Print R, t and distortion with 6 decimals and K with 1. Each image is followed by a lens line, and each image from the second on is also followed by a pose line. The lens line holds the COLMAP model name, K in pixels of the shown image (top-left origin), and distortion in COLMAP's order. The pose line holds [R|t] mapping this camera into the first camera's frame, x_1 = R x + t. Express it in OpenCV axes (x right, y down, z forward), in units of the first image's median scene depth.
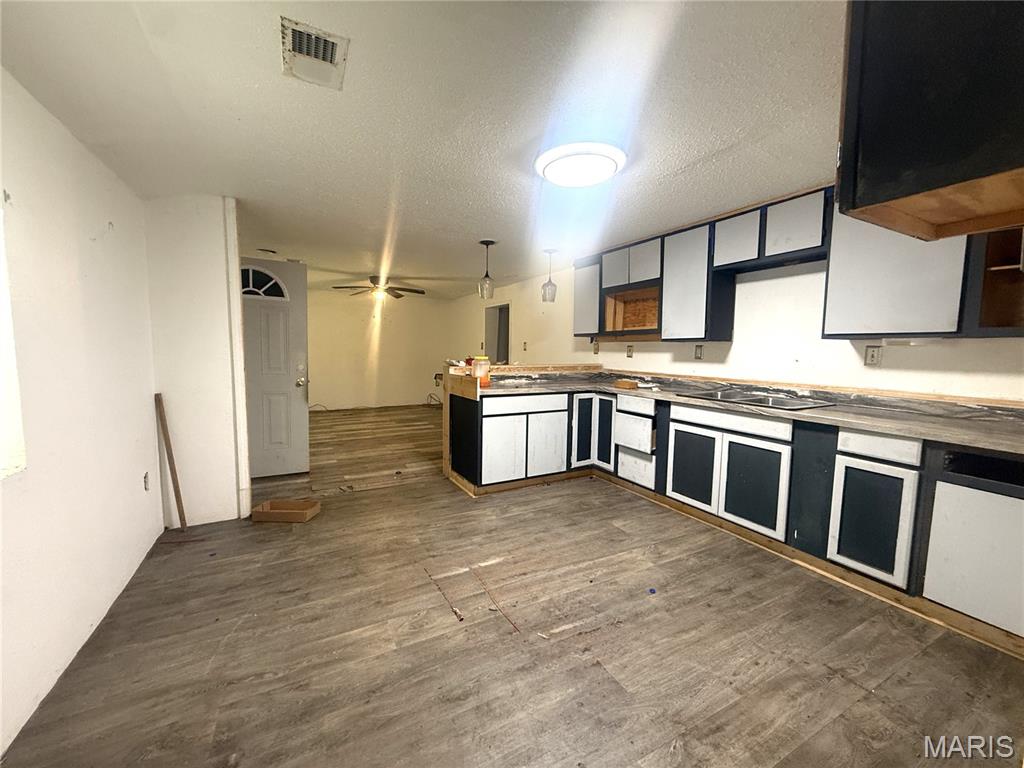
lens RADIAL K [[409.8, 0, 510.0], [0, 409.8, 382.8], [0, 0, 1]] dist [0.000056, -0.000037]
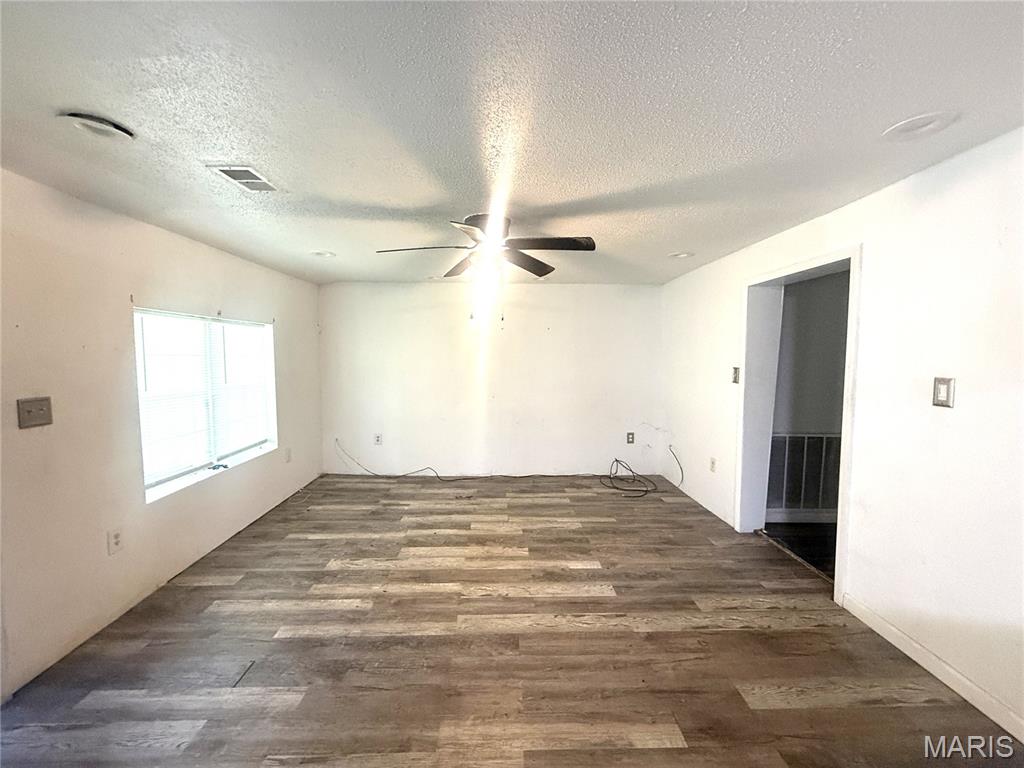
lens RADIAL K [[409.8, 0, 510.0], [0, 409.8, 382.8], [0, 0, 1]] dist [0.000056, -0.000037]
pose [[0.890291, 0.016495, -0.455093, -0.128002], [-0.028053, 0.999432, -0.018654, -0.104115], [0.454527, 0.029375, 0.890248, 0.778566]]
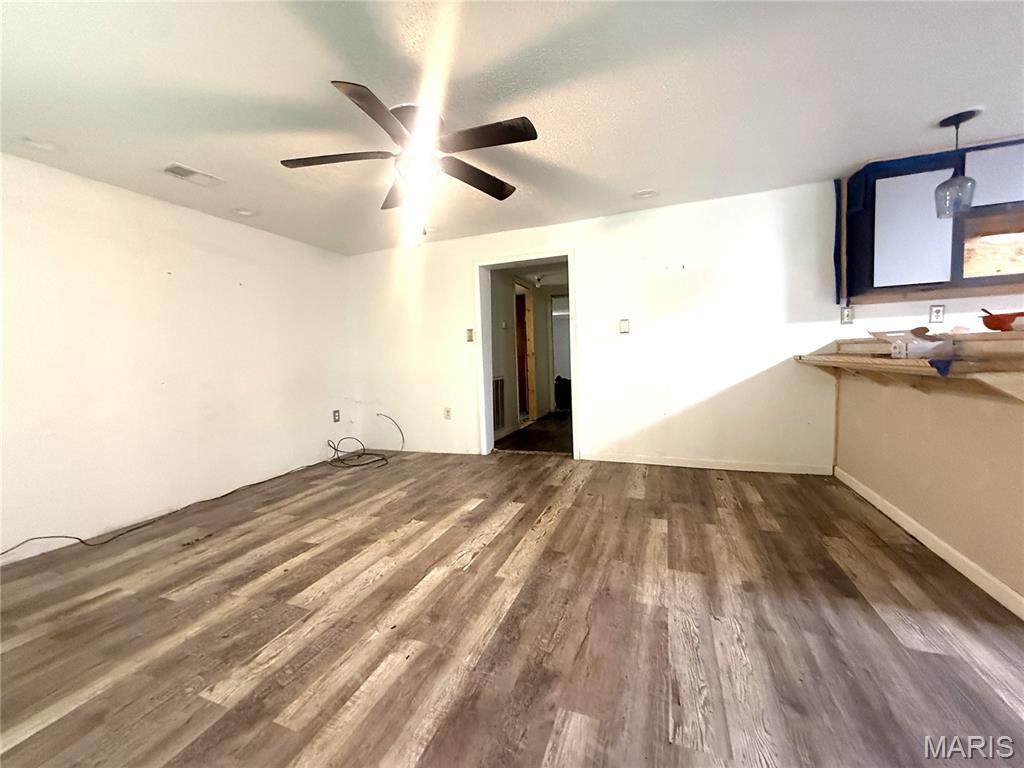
lens RADIAL K [[409.8, 0, 510.0], [0, 409.8, 382.8], [0, 0, 1]] dist [0.000056, -0.000037]
pose [[0.751529, -0.086052, 0.654063, -0.610054], [0.106327, 0.994294, 0.008643, -0.039041], [-0.651075, 0.063049, 0.756390, 0.846812]]
